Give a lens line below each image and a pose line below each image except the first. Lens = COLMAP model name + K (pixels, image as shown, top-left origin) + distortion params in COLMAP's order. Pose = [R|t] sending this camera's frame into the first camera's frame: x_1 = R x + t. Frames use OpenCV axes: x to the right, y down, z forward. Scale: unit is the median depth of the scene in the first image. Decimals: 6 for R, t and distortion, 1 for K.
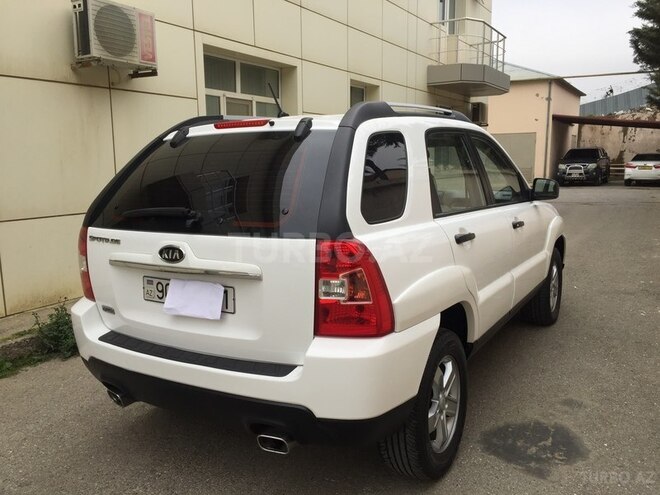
lens RADIAL K [[567.7, 0, 331.0], [0, 567.7, 246.3], [0, 0, 1]] dist [0.089191, -0.108321]
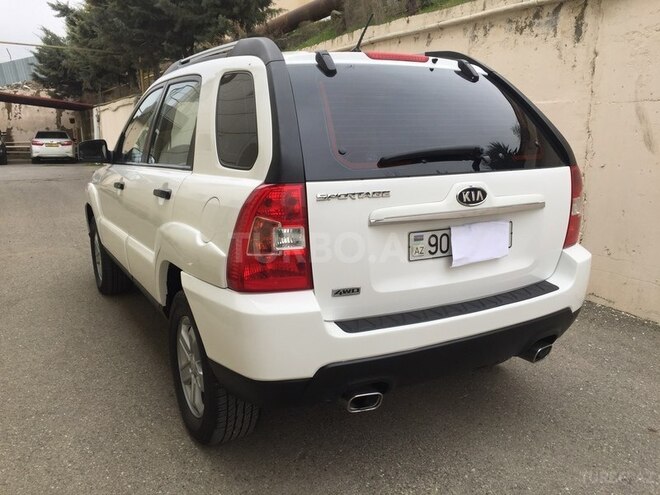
lens RADIAL K [[567.7, 0, 332.7], [0, 567.7, 249.7], [0, 0, 1]] dist [0.089191, -0.108321]
pose [[0.478117, -0.157002, 0.864150, -1.014496], [0.125927, 0.985982, 0.109464, -0.025557], [-0.869222, 0.056483, 0.491185, 0.647253]]
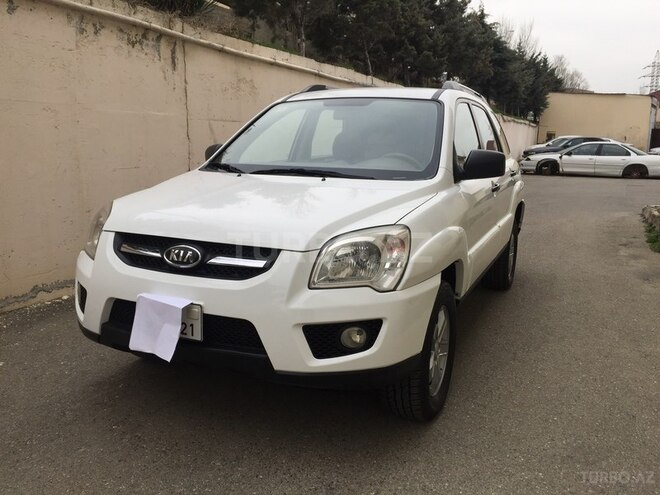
lens RADIAL K [[567.7, 0, 326.4], [0, 567.7, 243.4], [0, 0, 1]] dist [0.089191, -0.108321]
pose [[-0.994698, 0.020714, -0.100735, 0.447114], [-0.014112, 0.942747, 0.333211, -0.439363], [0.101870, 0.332866, -0.937456, 3.012165]]
